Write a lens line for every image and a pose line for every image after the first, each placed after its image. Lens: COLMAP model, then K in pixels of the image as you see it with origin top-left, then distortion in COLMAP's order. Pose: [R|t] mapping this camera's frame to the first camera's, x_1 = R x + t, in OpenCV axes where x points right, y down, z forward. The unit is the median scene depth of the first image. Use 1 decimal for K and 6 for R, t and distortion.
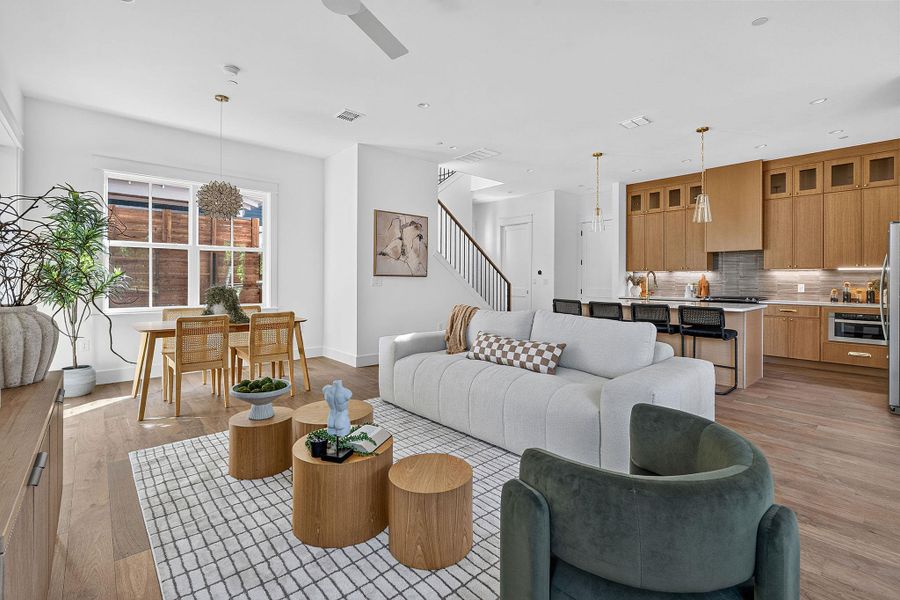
lens RADIAL K [[401.8, 0, 452.8], [0, 401.8, 280.9], [0, 0, 1]] dist [-0.008629, 0.001022]
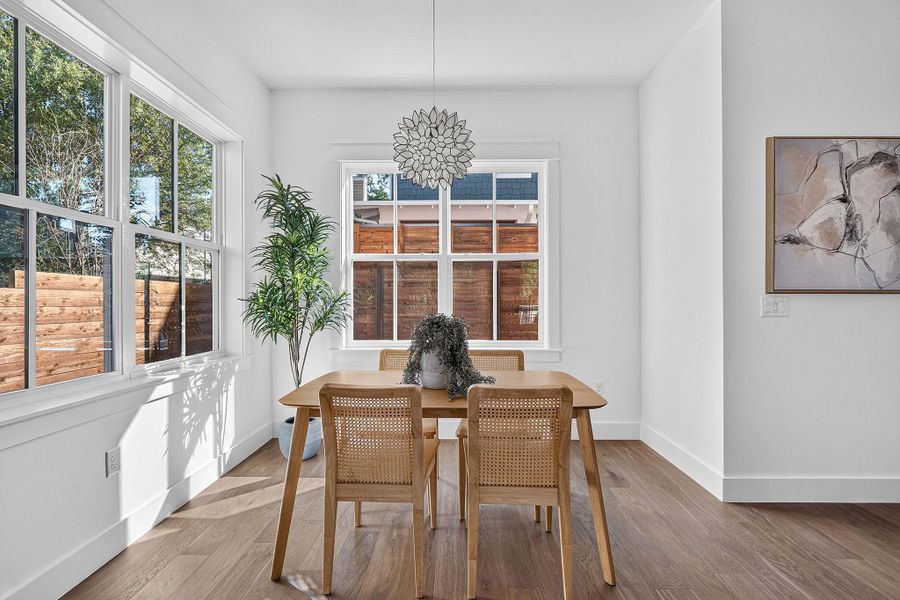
lens RADIAL K [[401.8, 0, 450.2], [0, 401.8, 302.3], [0, 0, 1]] dist [-0.008629, 0.001022]
pose [[0.743161, -0.004766, -0.669096, -0.159149], [0.001085, 0.999982, -0.005917, -0.000331], [0.669112, 0.003671, 0.743153, 0.450438]]
